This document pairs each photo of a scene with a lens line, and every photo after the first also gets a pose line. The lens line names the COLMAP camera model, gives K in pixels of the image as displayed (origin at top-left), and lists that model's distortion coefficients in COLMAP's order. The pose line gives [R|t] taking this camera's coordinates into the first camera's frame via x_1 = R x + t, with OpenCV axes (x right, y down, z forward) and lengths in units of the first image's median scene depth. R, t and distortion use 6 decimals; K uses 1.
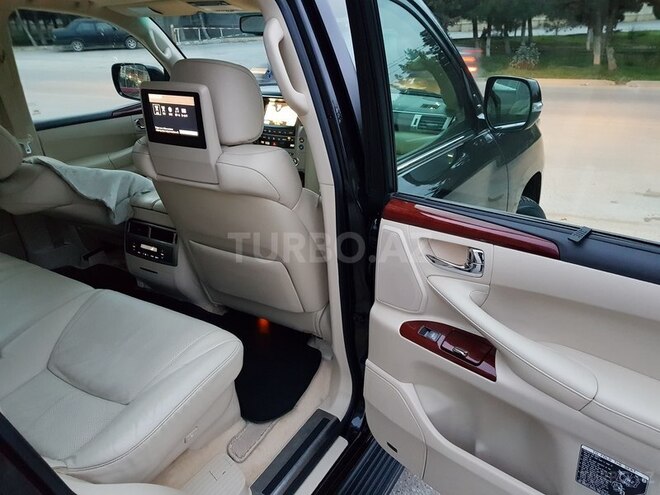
lens RADIAL K [[508.4, 0, 329.9], [0, 508.4, 254.8], [0, 0, 1]] dist [0.060462, -0.080921]
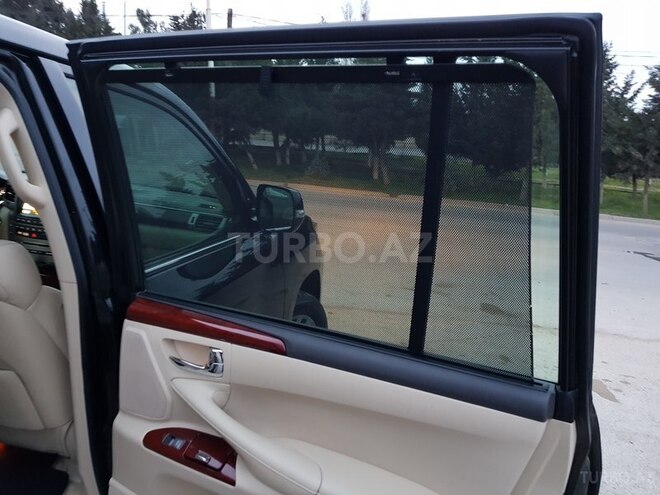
lens RADIAL K [[508.4, 0, 329.9], [0, 508.4, 254.8], [0, 0, 1]] dist [0.060462, -0.080921]
pose [[0.933102, 0.025751, 0.358689, 0.064133], [0.039979, 0.983822, -0.174632, -0.004264], [-0.357383, 0.177289, 0.916976, -0.017469]]
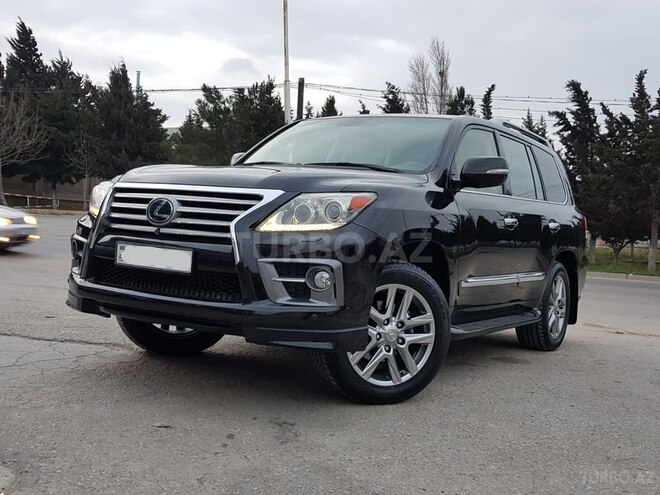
lens RADIAL K [[736.8, 0, 345.0], [0, 736.8, 248.3], [0, 0, 1]] dist [0.109213, -0.194911]
pose [[0.958168, 0.070279, 0.277443, -1.113224], [0.040589, 0.926218, -0.374796, 1.378461], [-0.283313, 0.370379, 0.884620, -1.942095]]
